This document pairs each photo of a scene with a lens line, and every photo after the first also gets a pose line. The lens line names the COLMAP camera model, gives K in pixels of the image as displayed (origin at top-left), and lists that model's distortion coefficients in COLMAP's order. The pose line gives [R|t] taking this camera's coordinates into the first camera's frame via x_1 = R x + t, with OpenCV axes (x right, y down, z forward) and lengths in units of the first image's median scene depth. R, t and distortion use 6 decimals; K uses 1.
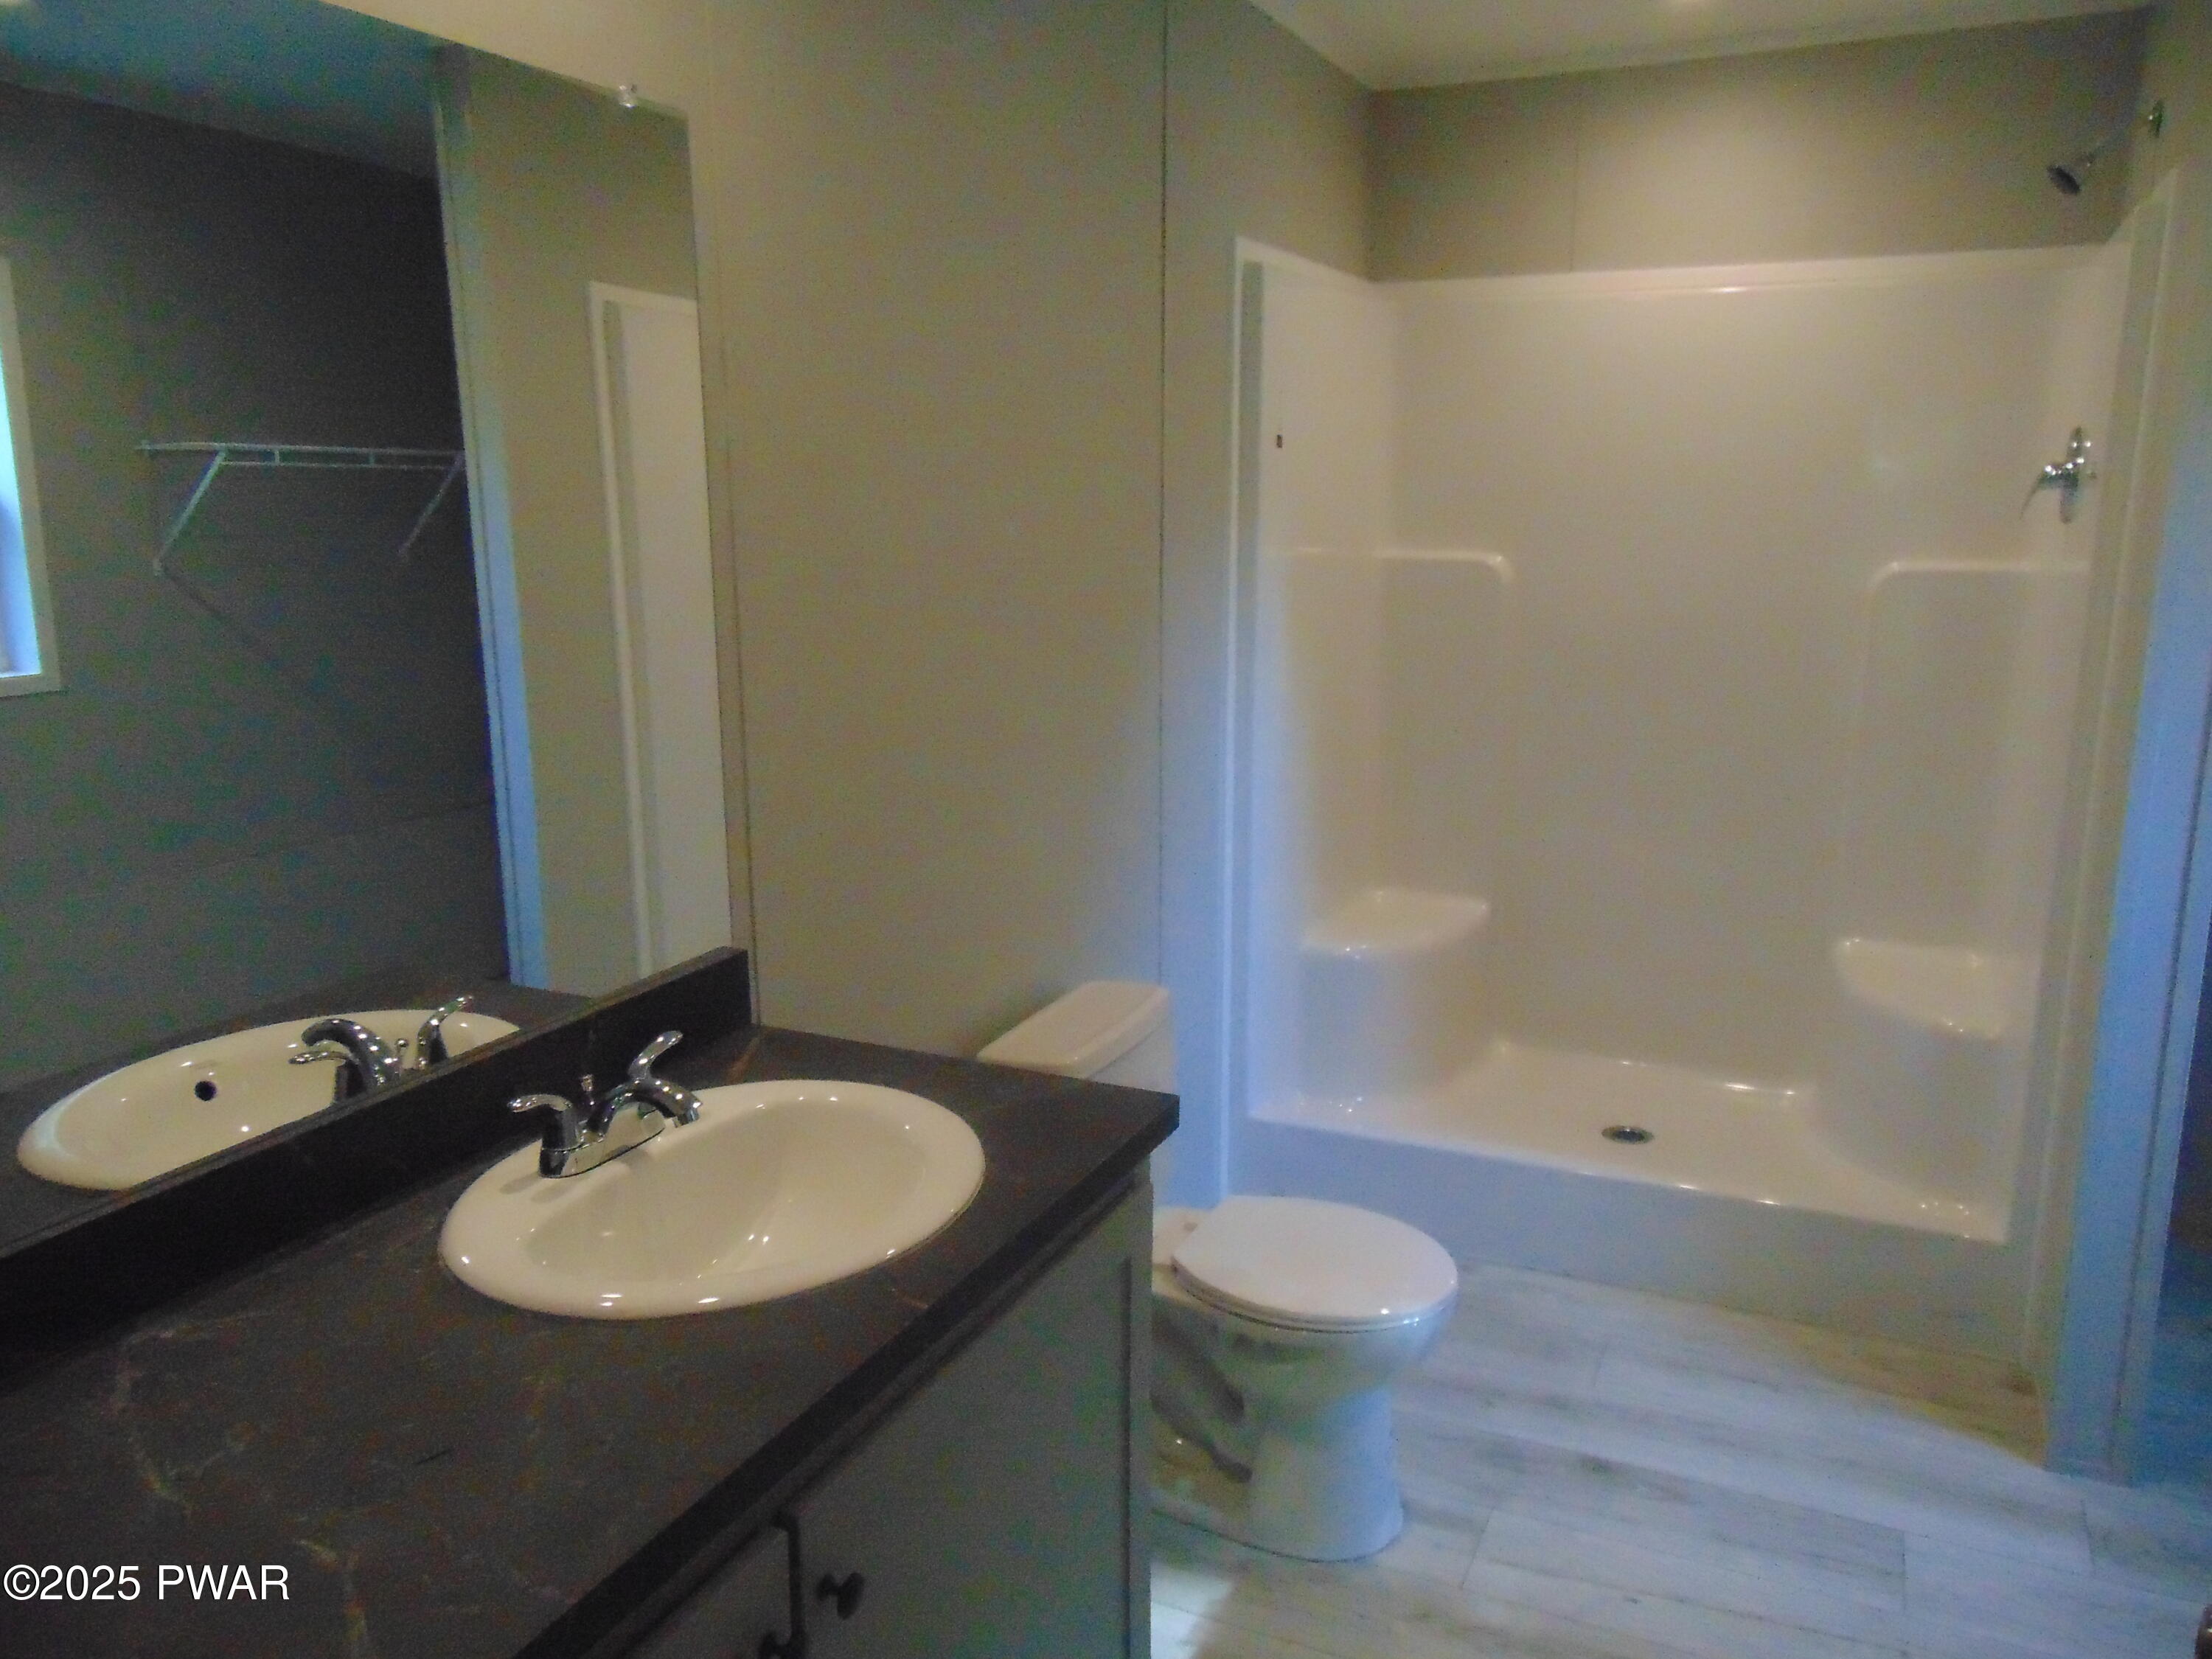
lens RADIAL K [[1670.5, 0, 1103.8], [0, 1670.5, 844.1], [0, 0, 1]] dist [-0.034317, 0.082299]
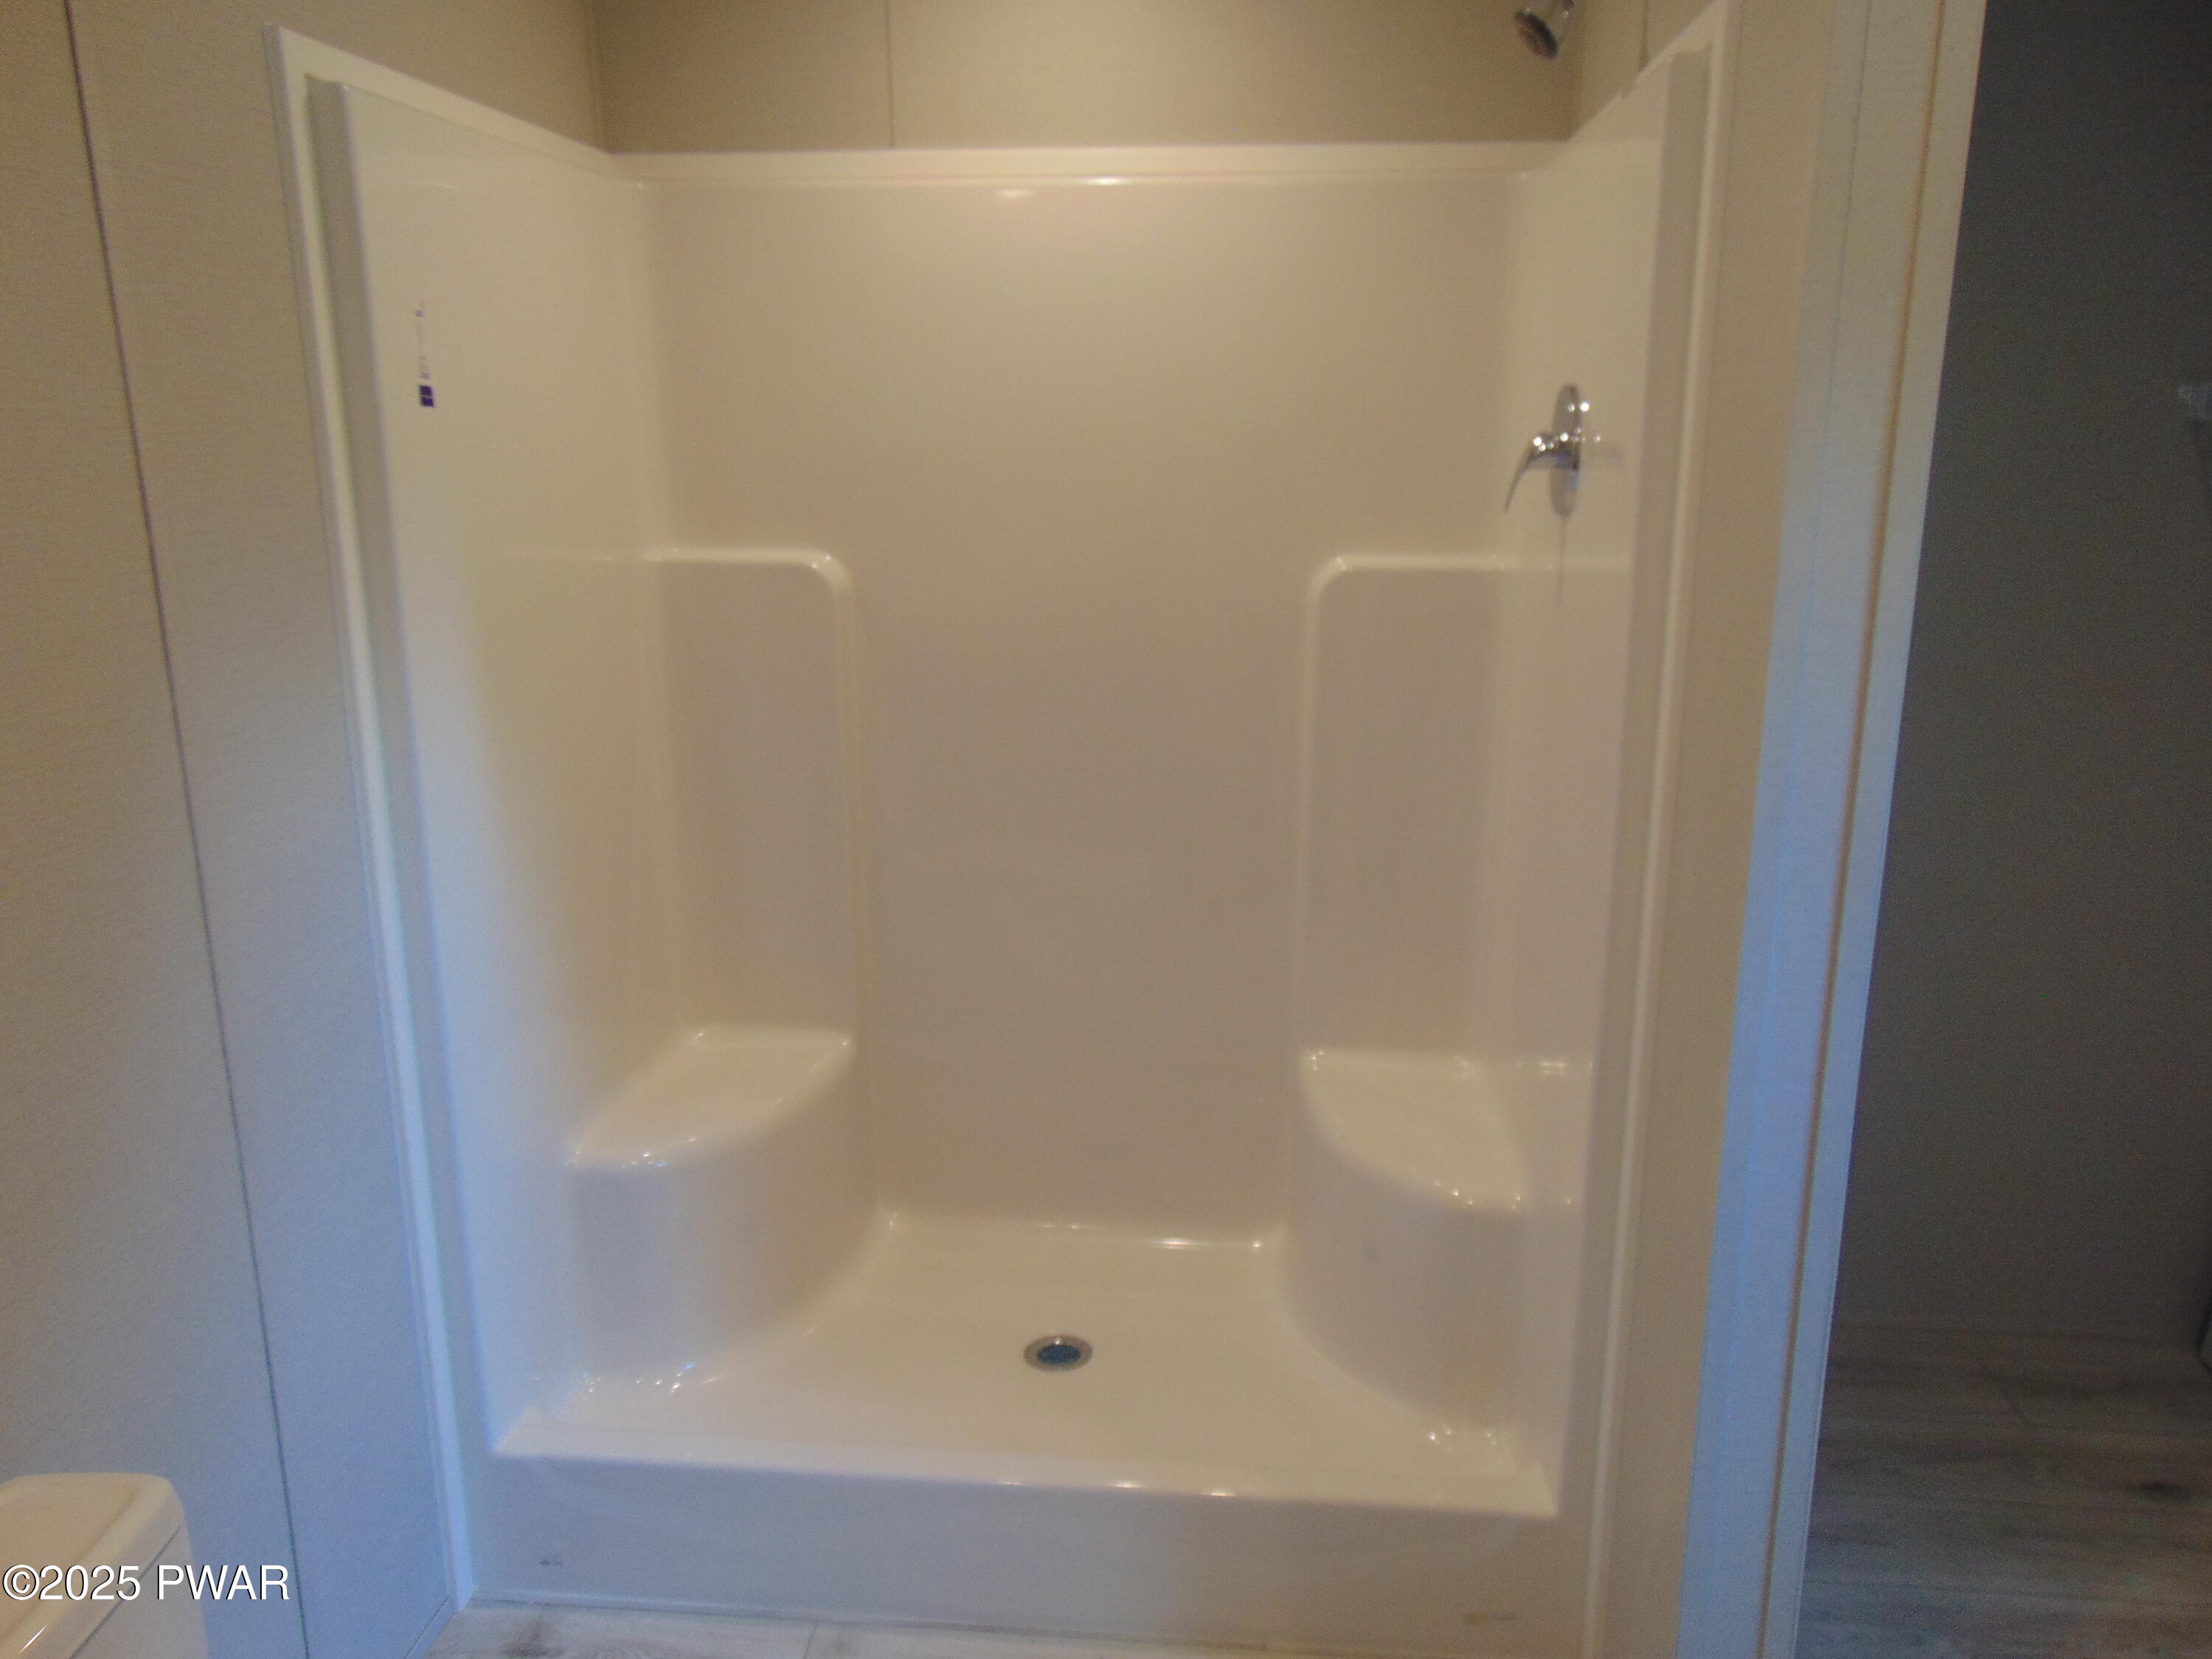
lens RADIAL K [[1670.5, 0, 1103.8], [0, 1670.5, 844.1], [0, 0, 1]] dist [-0.034317, 0.082299]
pose [[0.942107, -0.083412, 0.324772, 0.119129], [0.071224, 0.996243, 0.049260, -0.085407], [-0.327660, -0.023276, 0.944509, 0.320506]]
